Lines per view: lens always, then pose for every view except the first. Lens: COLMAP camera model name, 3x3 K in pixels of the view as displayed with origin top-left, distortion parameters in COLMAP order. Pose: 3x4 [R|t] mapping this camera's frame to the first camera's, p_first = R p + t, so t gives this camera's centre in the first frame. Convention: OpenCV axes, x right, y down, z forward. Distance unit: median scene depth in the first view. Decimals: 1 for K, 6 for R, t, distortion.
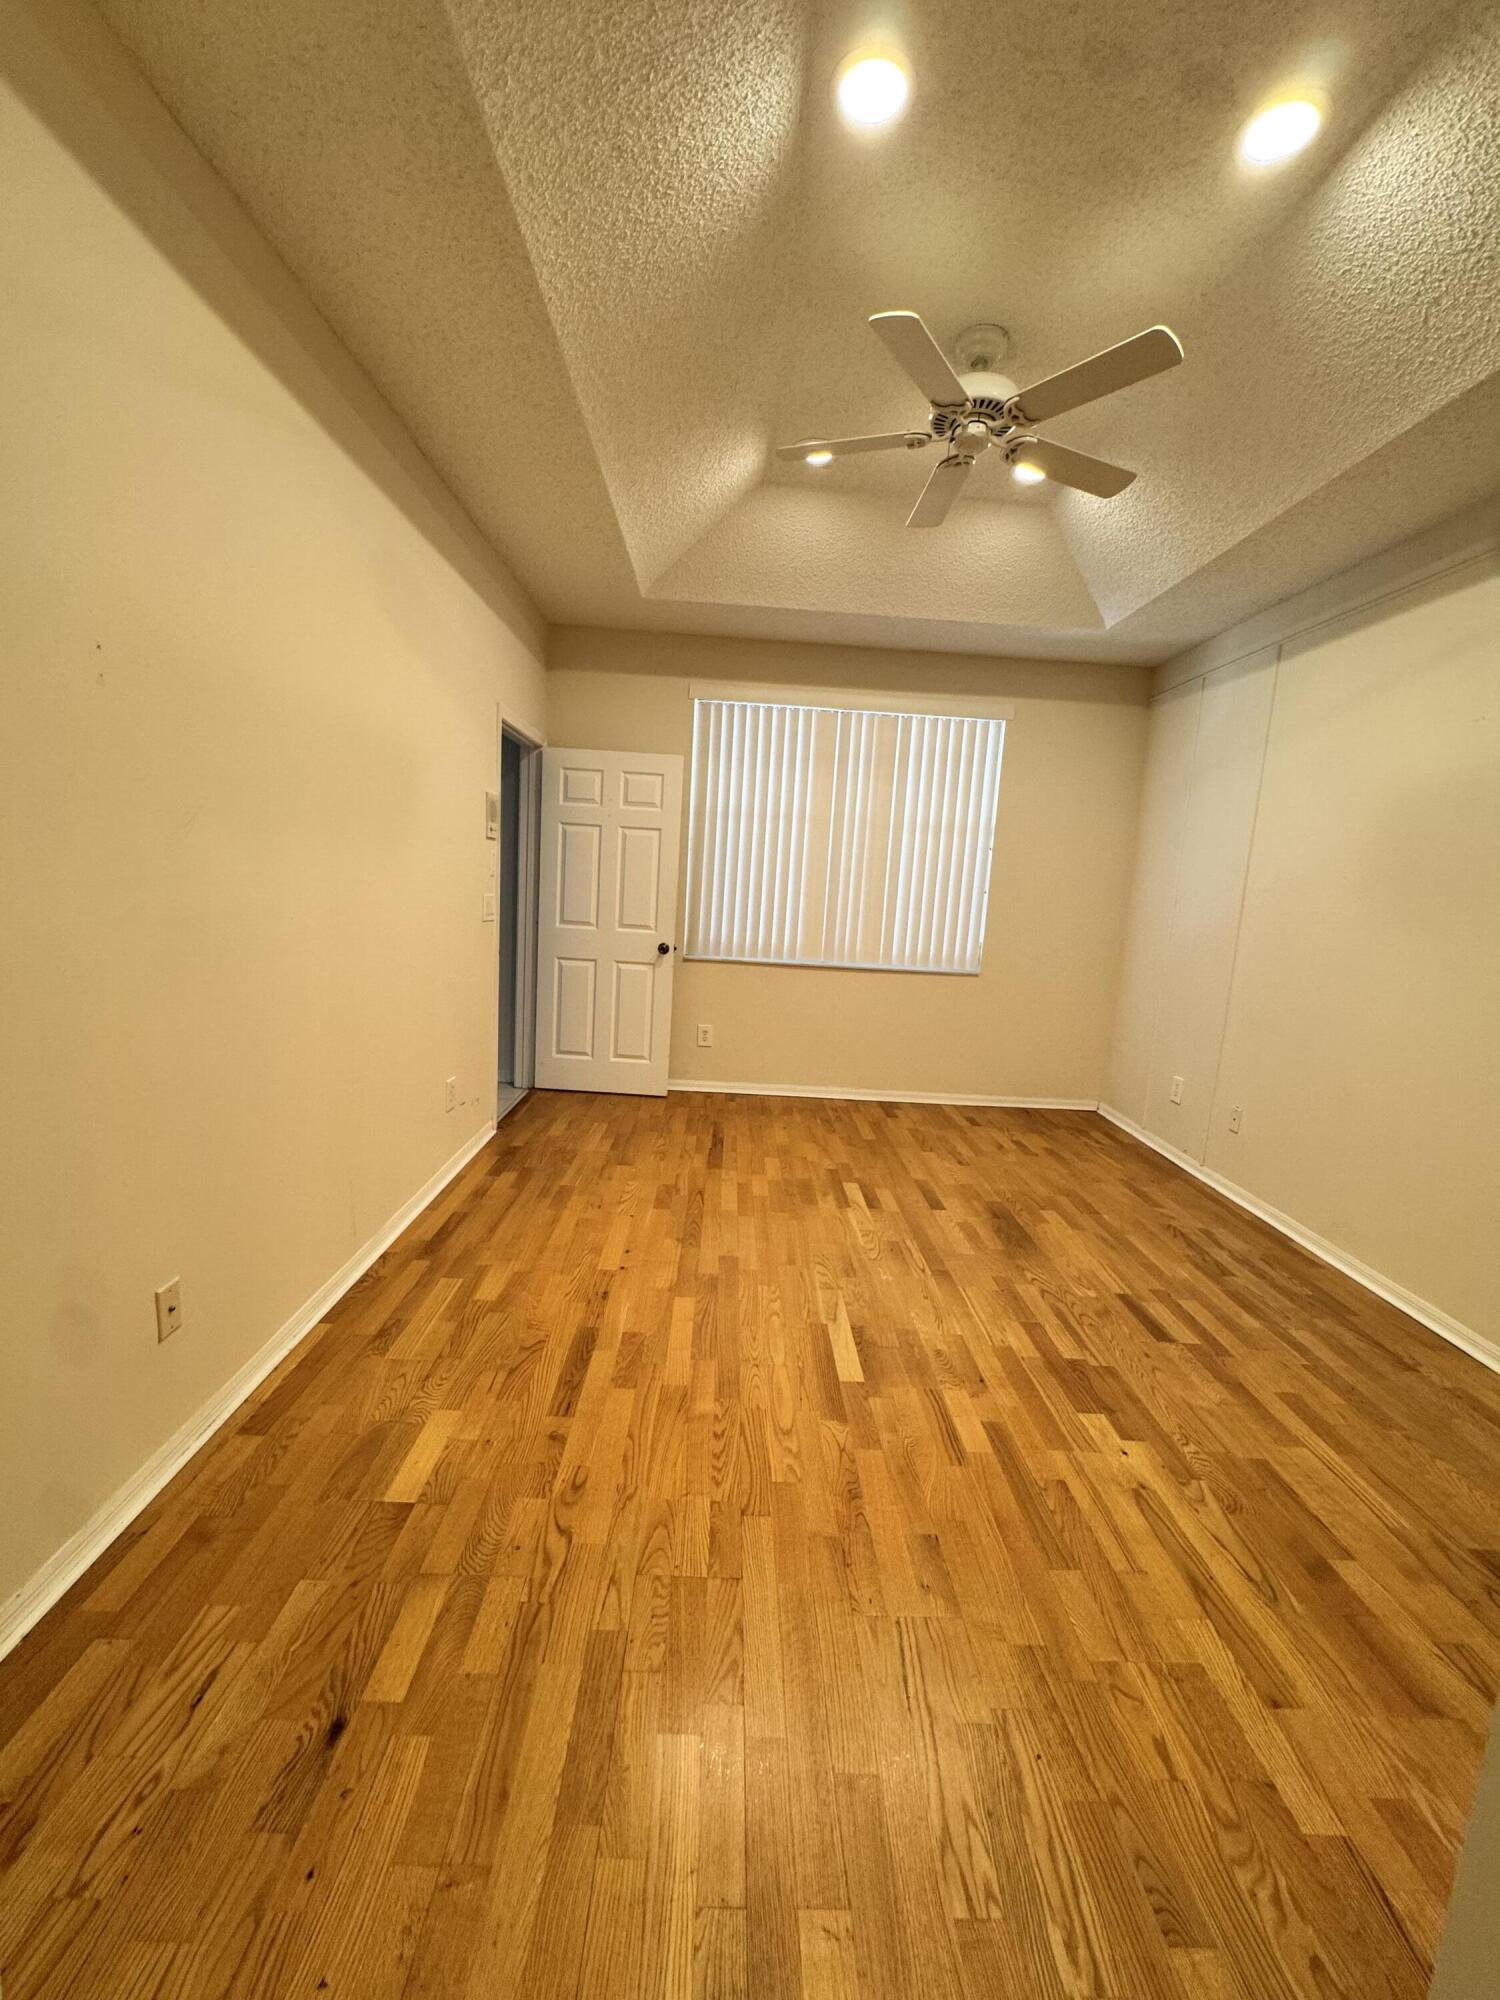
lens RADIAL K [[795.3, 0, 748.4], [0, 795.3, 997.1], [0, 0, 1]] dist [0.007799, 0.000237]
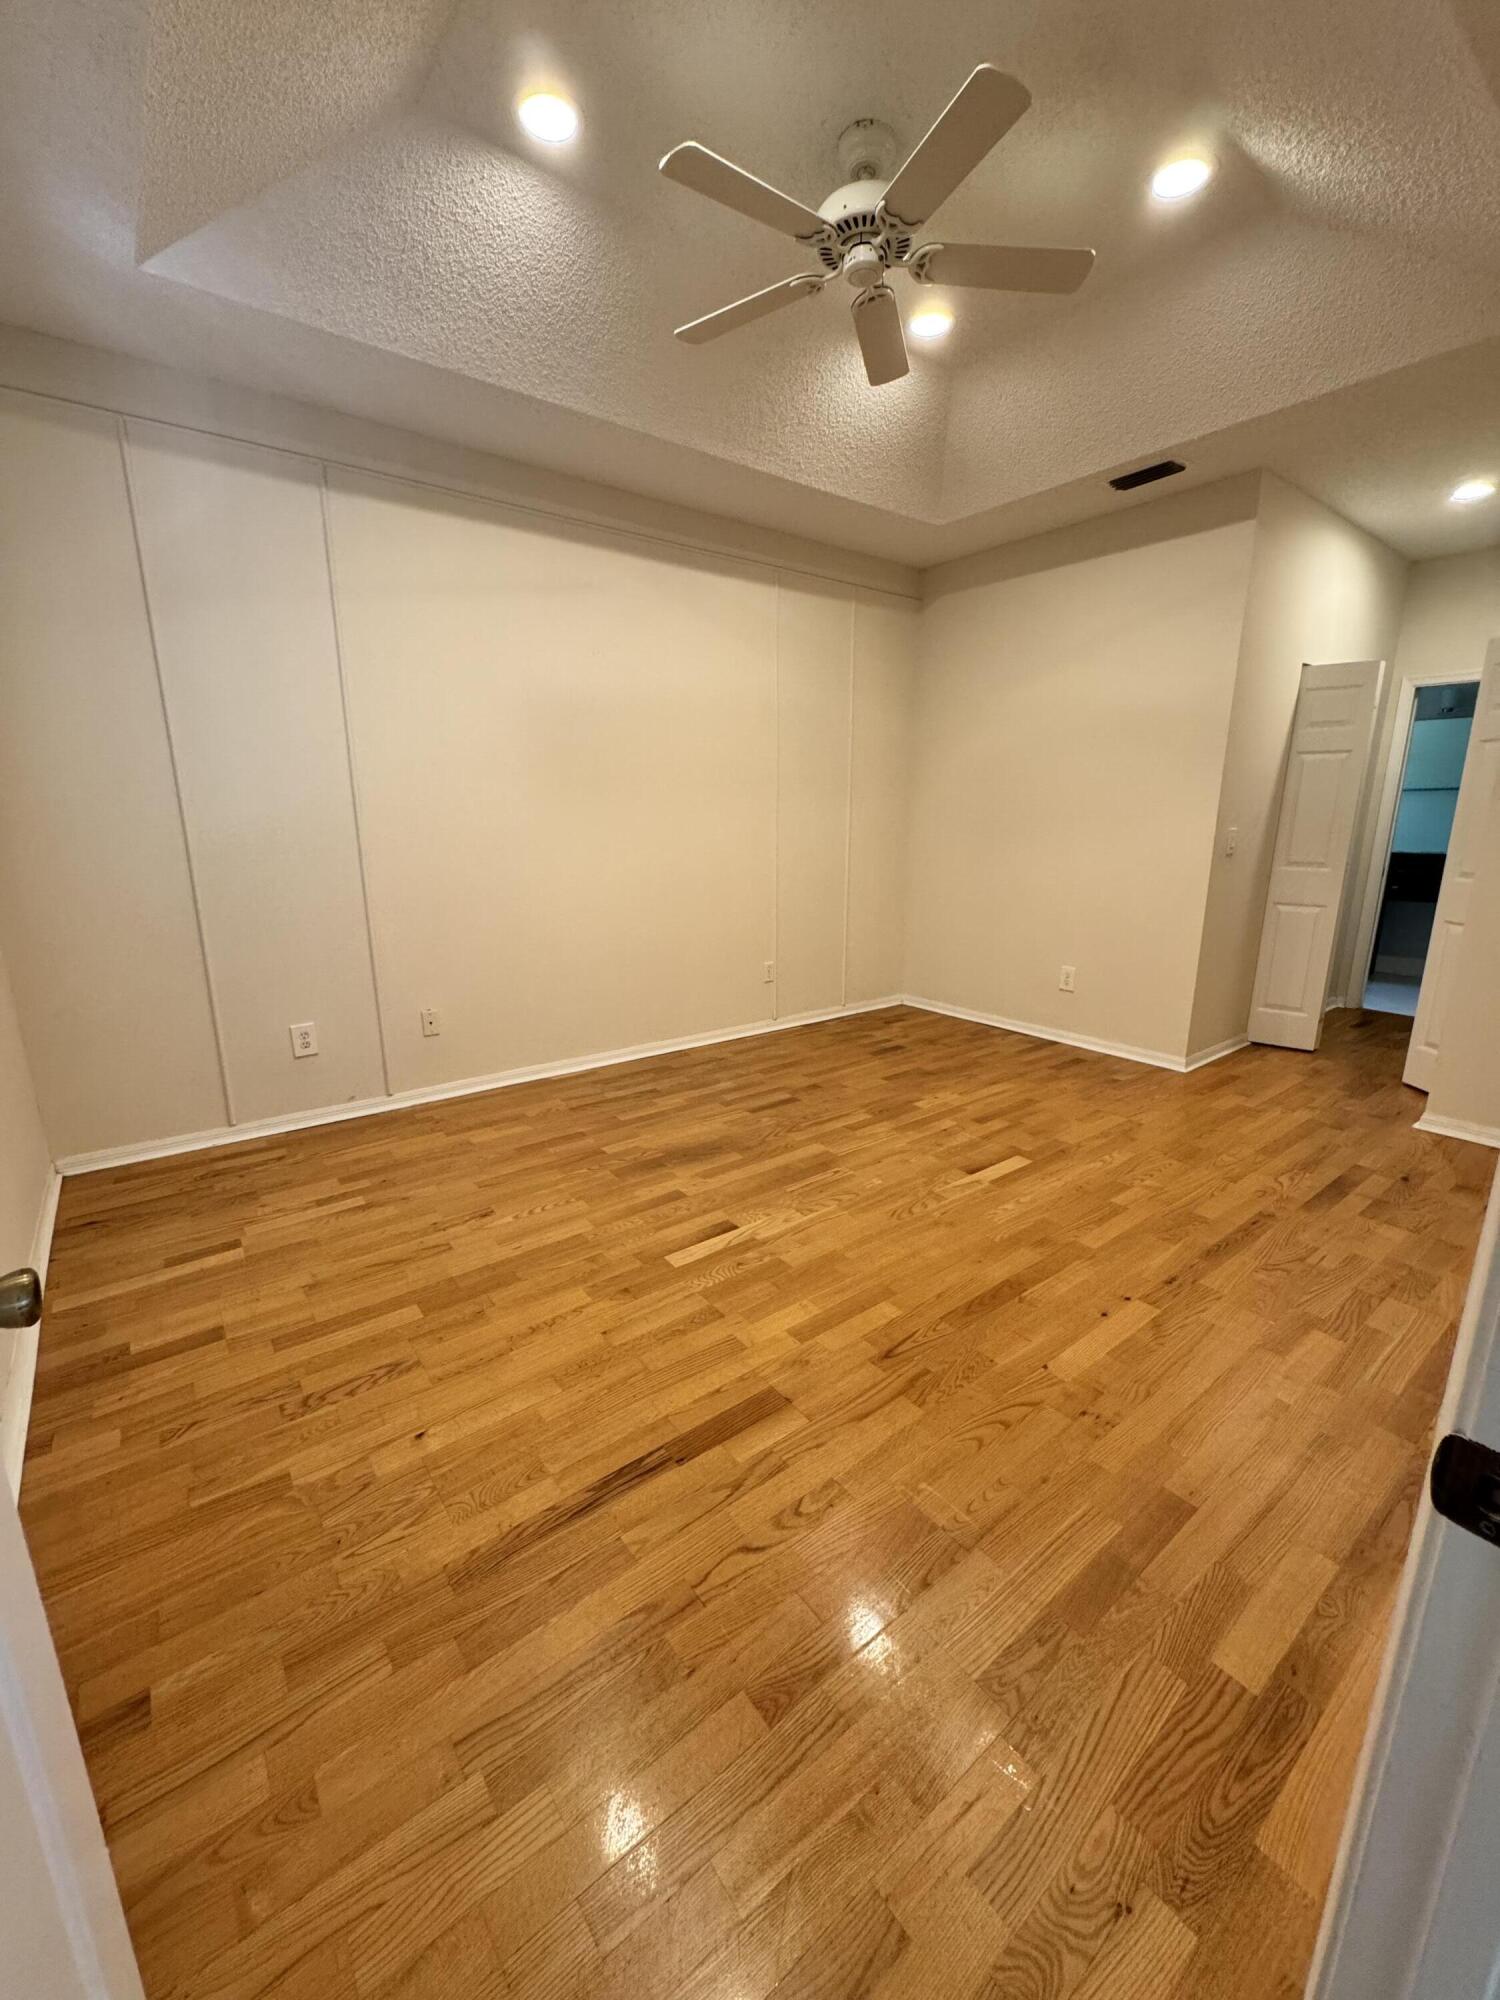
lens RADIAL K [[795.3, 0, 747.7], [0, 795.3, 1001.1], [0, 0, 1]] dist [0.007799, 0.000237]
pose [[-0.587252, -0.249722, 0.769918, -0.407492], [0.080251, 0.928565, 0.362390, -0.222482], [-0.805416, 0.274601, -0.525262, 1.405838]]
